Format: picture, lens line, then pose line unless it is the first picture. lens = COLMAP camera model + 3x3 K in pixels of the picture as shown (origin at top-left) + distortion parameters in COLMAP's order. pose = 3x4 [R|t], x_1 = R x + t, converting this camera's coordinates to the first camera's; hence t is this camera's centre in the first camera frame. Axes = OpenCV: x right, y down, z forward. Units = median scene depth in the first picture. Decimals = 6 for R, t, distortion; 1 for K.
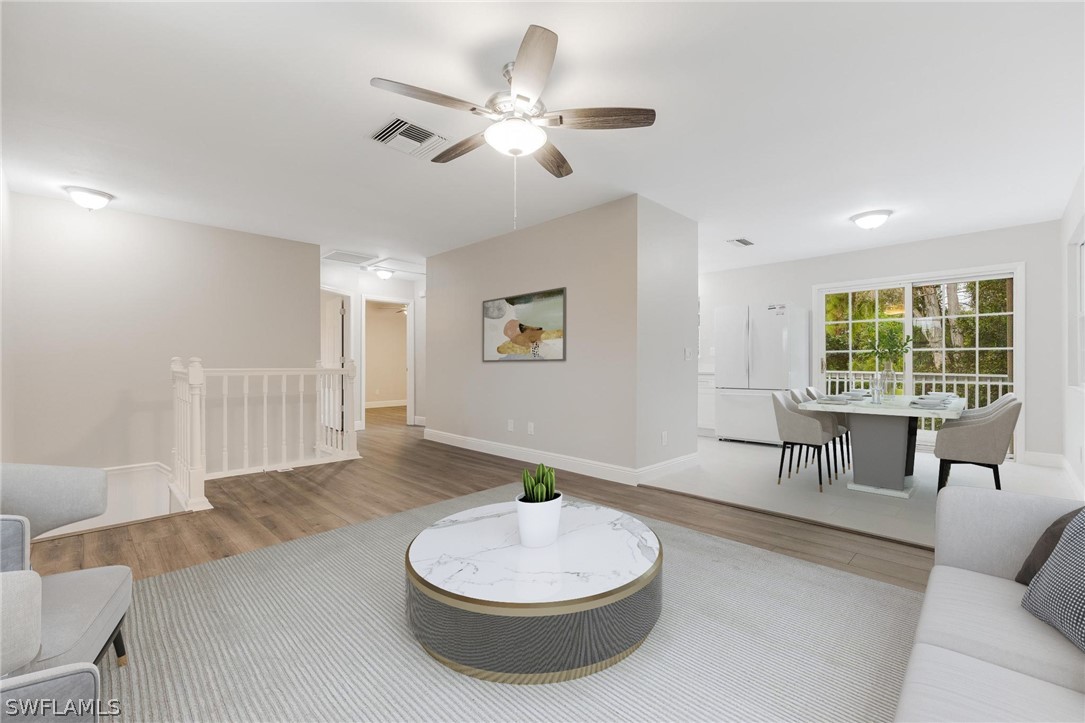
lens RADIAL K [[447.7, 0, 544.8], [0, 447.7, 368.0], [0, 0, 1]] dist [0.013076, 0.000338]
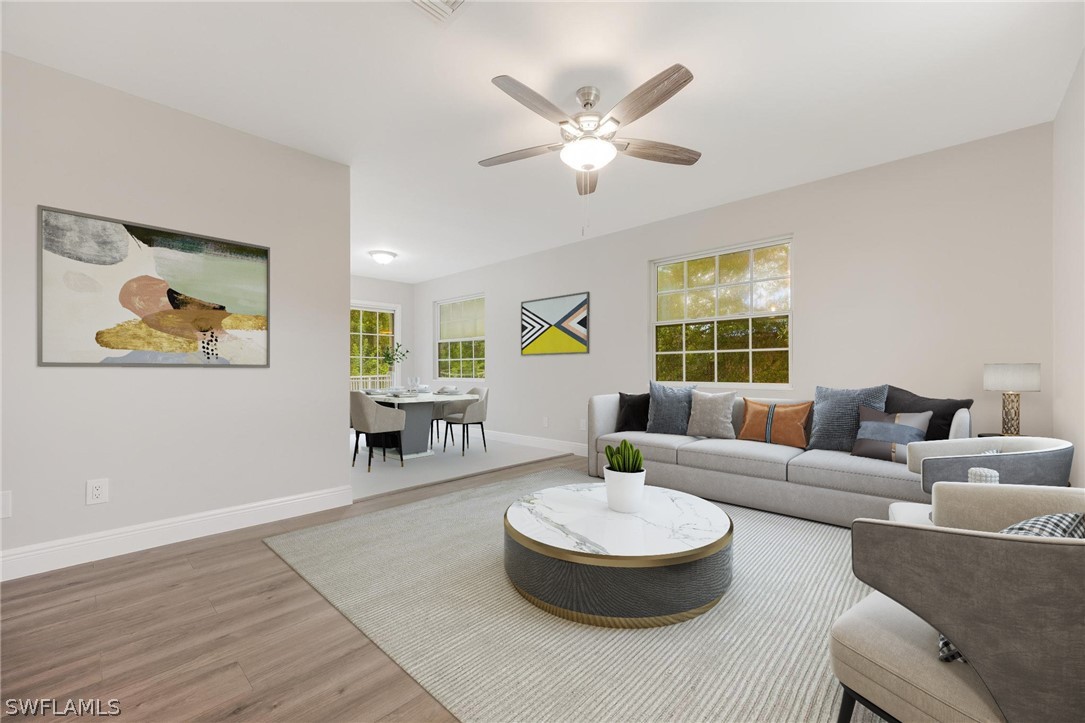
lens RADIAL K [[447.7, 0, 542.5], [0, 447.7, 369.5], [0, 0, 1]] dist [0.013076, 0.000338]
pose [[-0.035932, -0.000529, 0.999354, -0.559688], [-0.015886, 0.999874, -0.000042, -0.018293], [-0.999228, -0.015877, -0.035935, 0.613573]]
